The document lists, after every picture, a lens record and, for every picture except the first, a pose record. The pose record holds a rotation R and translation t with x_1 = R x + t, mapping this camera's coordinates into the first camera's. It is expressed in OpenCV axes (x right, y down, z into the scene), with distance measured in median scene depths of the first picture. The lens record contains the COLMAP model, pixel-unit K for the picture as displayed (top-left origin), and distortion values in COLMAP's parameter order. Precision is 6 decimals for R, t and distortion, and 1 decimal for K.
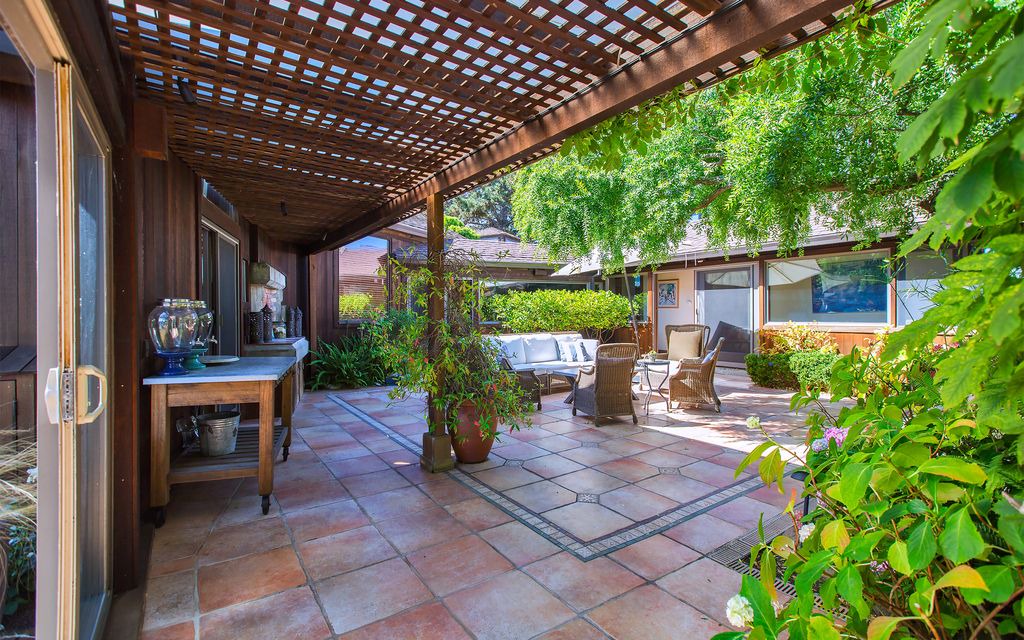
lens RADIAL K [[455.4, 0, 512.8], [0, 455.4, 314.1], [0, 0, 1]] dist [0.012370, 0.000146]
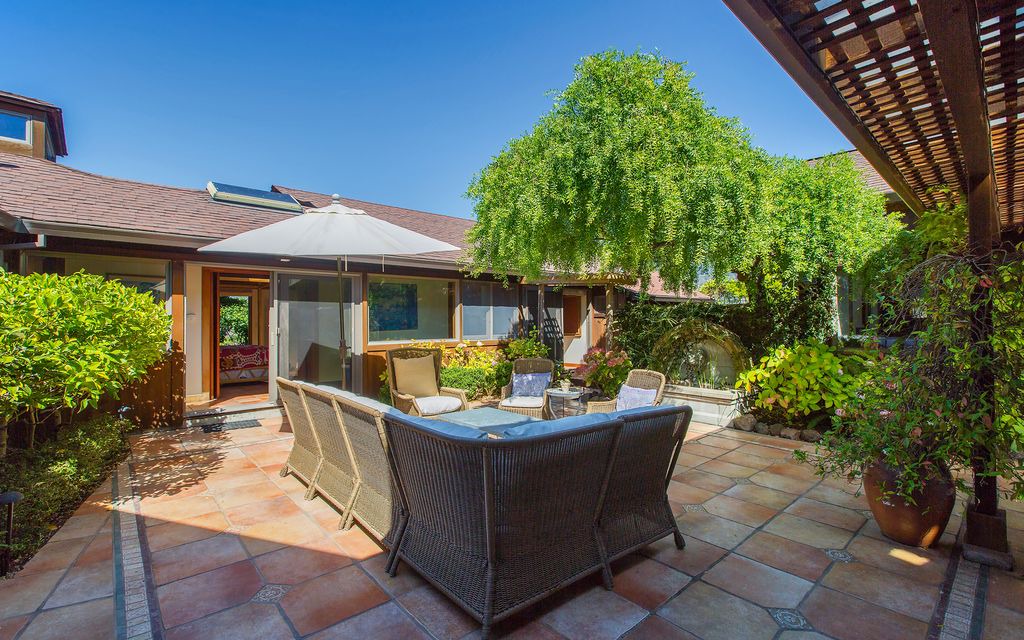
lens RADIAL K [[455.4, 0, 513.7], [0, 455.4, 320.0], [0, 0, 1]] dist [0.012370, 0.000146]
pose [[-0.107600, 0.007010, 0.994170, -0.693916], [0.010829, 0.999924, -0.005879, -0.032412], [-0.994135, 0.010133, -0.107668, 1.564342]]
